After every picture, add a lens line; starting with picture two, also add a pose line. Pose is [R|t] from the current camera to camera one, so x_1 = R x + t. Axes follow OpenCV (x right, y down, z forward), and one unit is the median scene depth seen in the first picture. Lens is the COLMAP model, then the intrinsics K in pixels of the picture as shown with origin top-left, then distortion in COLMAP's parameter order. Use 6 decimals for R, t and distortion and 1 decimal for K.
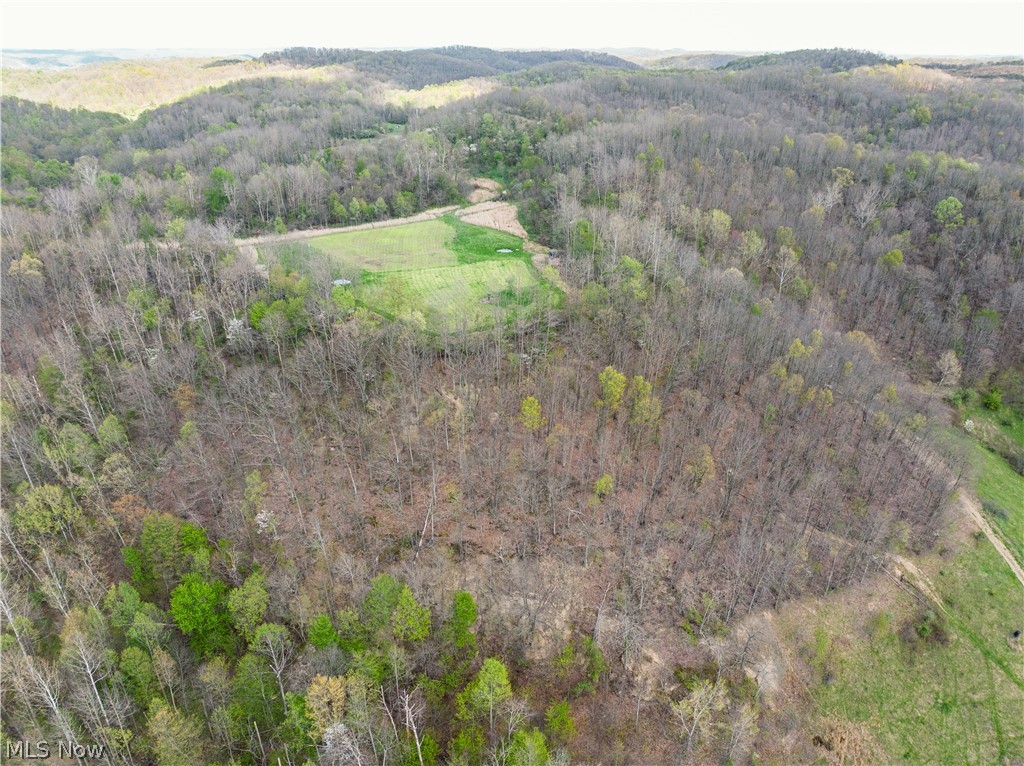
lens RADIAL K [[723.3, 0, 518.7], [0, 723.3, 378.6], [0, 0, 1]] dist [-0.055696, 0.027528]
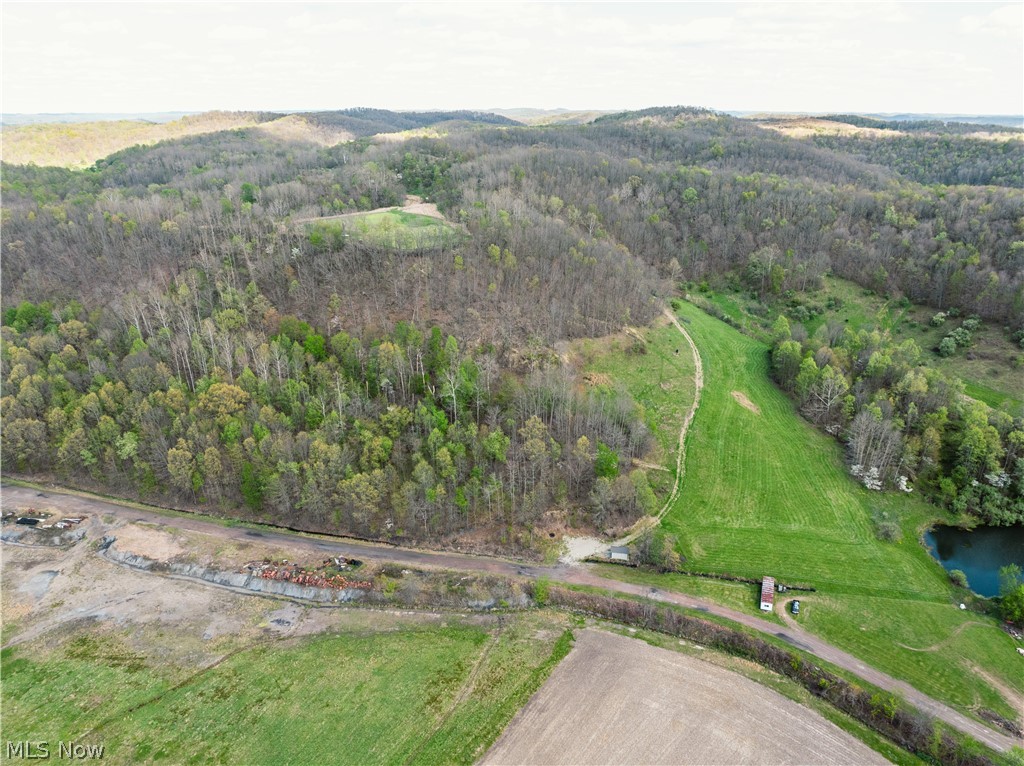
lens RADIAL K [[723.3, 0, 507.0], [0, 723.3, 384.6], [0, 0, 1]] dist [-0.055696, 0.027528]
pose [[0.991928, -0.051465, 0.115891, -0.051091], [0.059062, 0.996258, -0.063098, 0.258171], [-0.112210, 0.069434, 0.991256, -0.547879]]
